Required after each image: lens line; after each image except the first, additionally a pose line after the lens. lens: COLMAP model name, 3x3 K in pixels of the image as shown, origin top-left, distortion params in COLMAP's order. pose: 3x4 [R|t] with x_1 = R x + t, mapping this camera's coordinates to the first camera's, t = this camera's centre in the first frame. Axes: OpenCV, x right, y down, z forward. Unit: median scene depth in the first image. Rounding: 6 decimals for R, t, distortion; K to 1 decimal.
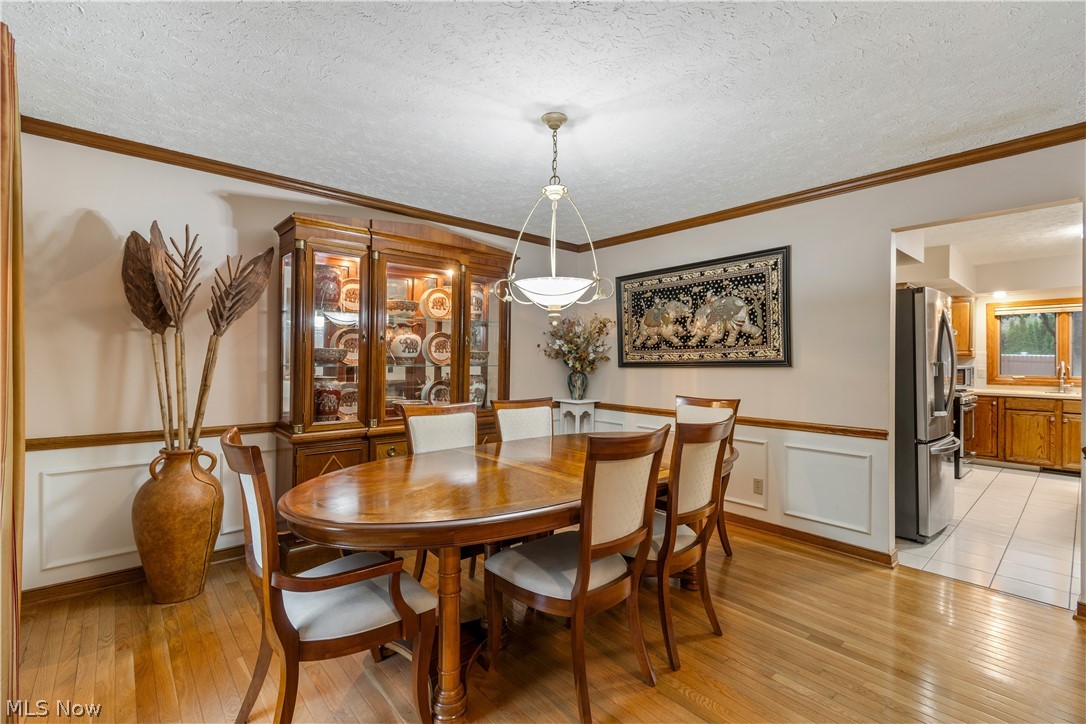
lens RADIAL K [[487.4, 0, 543.6], [0, 487.4, 361.1], [0, 0, 1]] dist [0.003280, -0.002330]
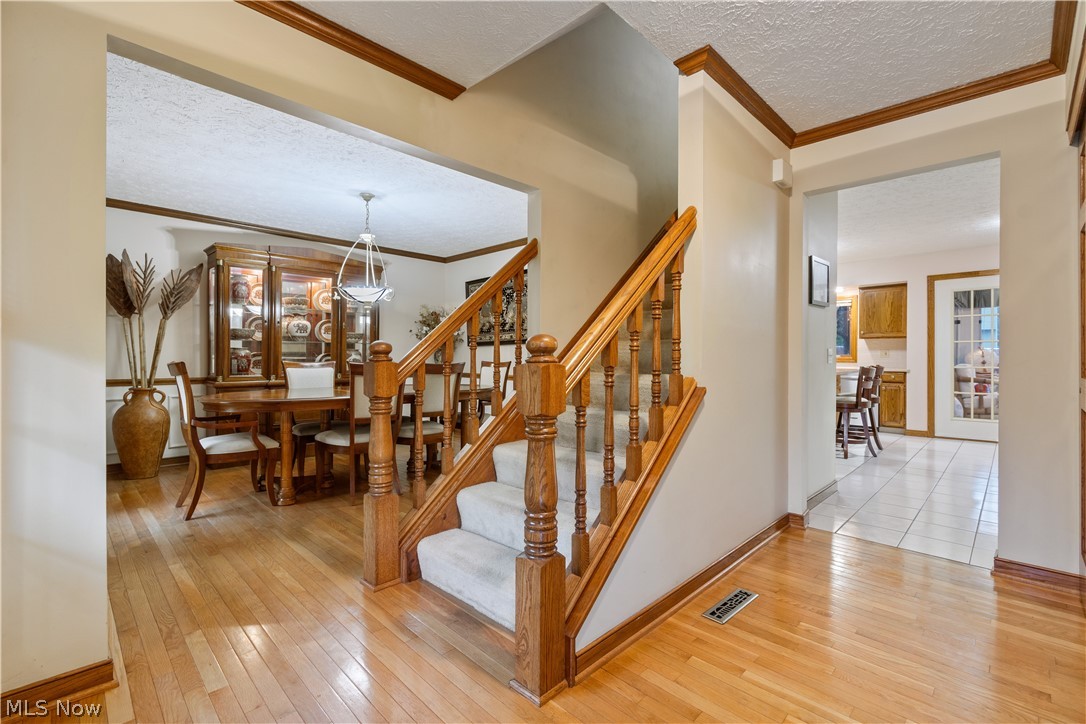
lens RADIAL K [[487.4, 0, 547.1], [0, 487.4, 360.9], [0, 0, 1]] dist [0.003280, -0.002330]
pose [[0.997236, -0.003337, 0.074222, 0.436984], [0.002855, 0.999974, 0.006598, 0.072387], [-0.074242, -0.006367, 0.997220, -0.654082]]
